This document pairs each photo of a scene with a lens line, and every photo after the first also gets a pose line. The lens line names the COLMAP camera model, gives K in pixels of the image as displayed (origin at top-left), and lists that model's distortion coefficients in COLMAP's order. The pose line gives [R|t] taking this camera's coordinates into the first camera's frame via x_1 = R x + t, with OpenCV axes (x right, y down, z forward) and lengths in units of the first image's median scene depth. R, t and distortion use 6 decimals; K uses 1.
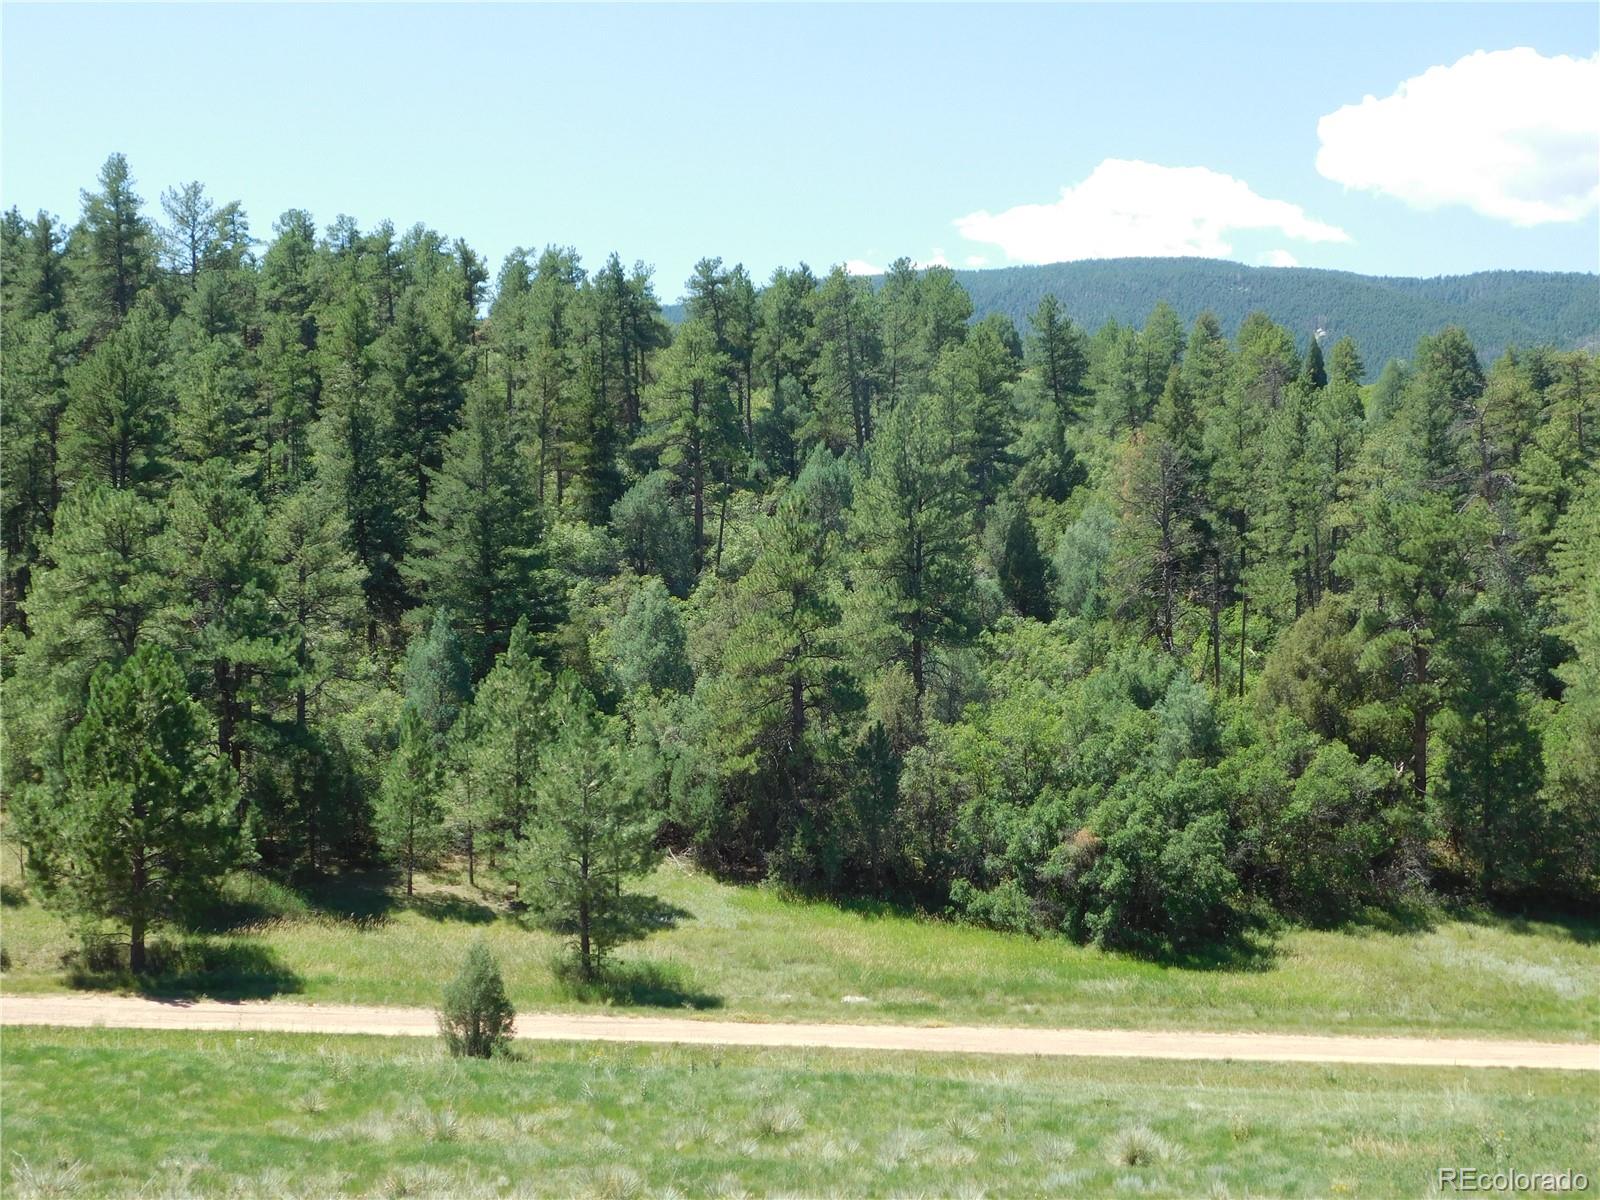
lens RADIAL K [[2141.1, 0, 815.9], [0, 2141.1, 572.9], [0, 0, 1]] dist [0.011144, 0.000000]
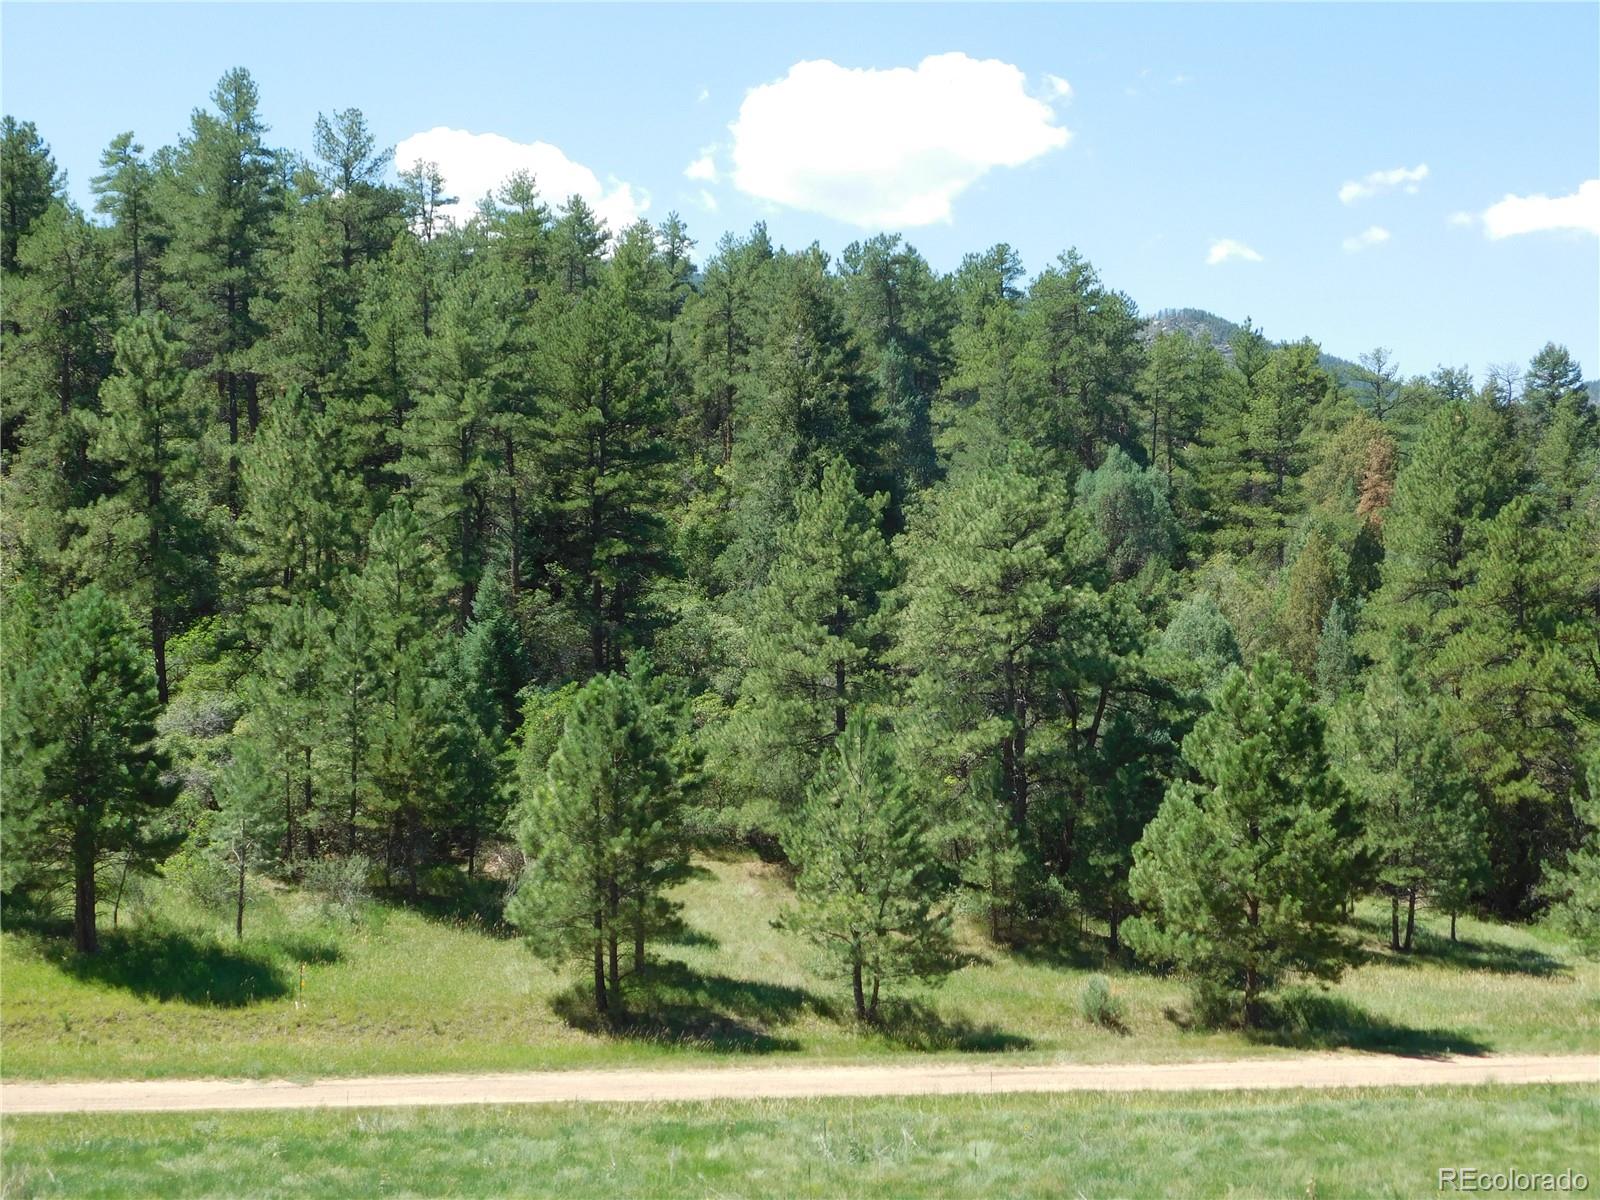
lens RADIAL K [[2393.4, 0, 788.1], [0, 2393.4, 600.7], [0, 0, 1]] dist [0.020930, 0.000000]
pose [[0.958817, 0.008956, 0.283882, -0.382381], [-0.008620, 0.999960, -0.002430, 0.008112], [-0.283893, -0.000117, 0.958856, 0.061333]]
